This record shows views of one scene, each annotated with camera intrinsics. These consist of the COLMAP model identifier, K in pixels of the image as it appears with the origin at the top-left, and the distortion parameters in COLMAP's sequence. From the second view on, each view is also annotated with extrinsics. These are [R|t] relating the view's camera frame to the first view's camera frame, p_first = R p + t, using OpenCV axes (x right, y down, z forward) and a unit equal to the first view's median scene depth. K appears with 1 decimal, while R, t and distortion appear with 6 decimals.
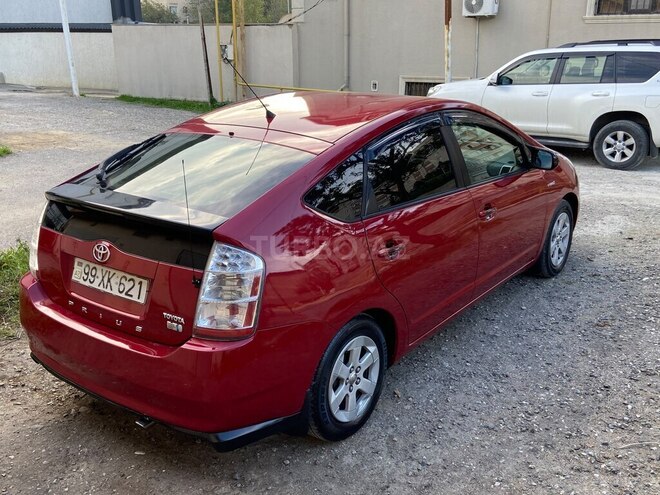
lens RADIAL K [[728.2, 0, 332.1], [0, 728.2, 248.6], [0, 0, 1]] dist [0.120811, -0.149726]
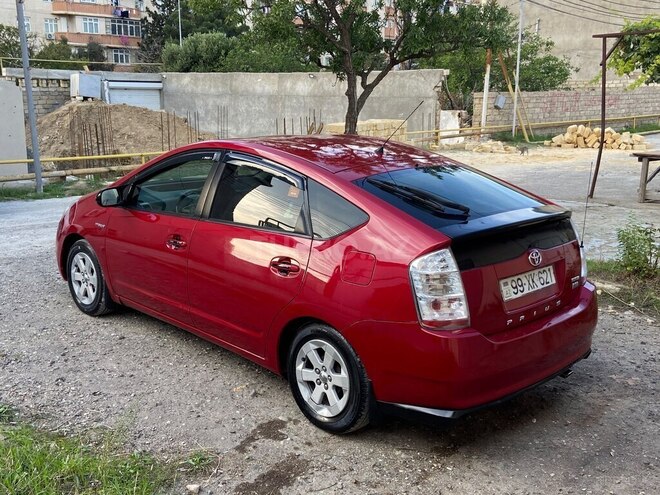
lens RADIAL K [[702.4, 0, 330.0], [0, 702.4, 247.5], [0, 0, 1]] dist [0.024823, 0.039282]
pose [[0.135130, -0.187886, 0.972851, -1.479496], [0.295369, 0.944854, 0.141452, -0.274356], [-0.945779, 0.268235, 0.183174, 1.097193]]
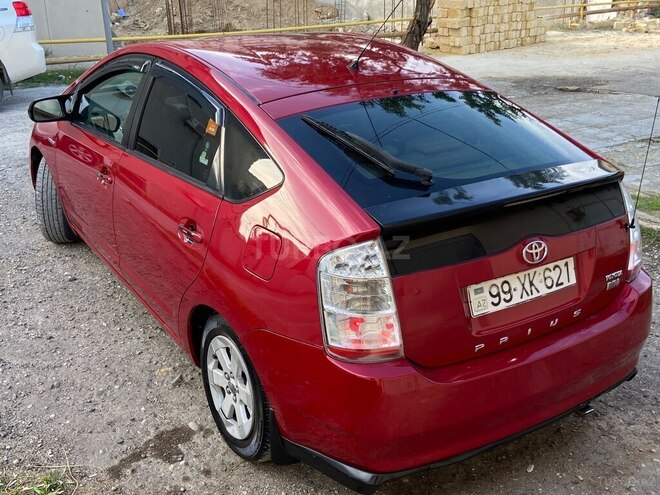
lens RADIAL K [[728.2, 0, 332.1], [0, 728.2, 248.6], [0, 0, 1]] dist [0.120811, -0.149726]
pose [[0.315313, -0.326337, 0.891113, -1.086094], [0.276330, 0.929897, 0.242763, -0.250667], [-0.907865, 0.169695, 0.383385, 0.889595]]
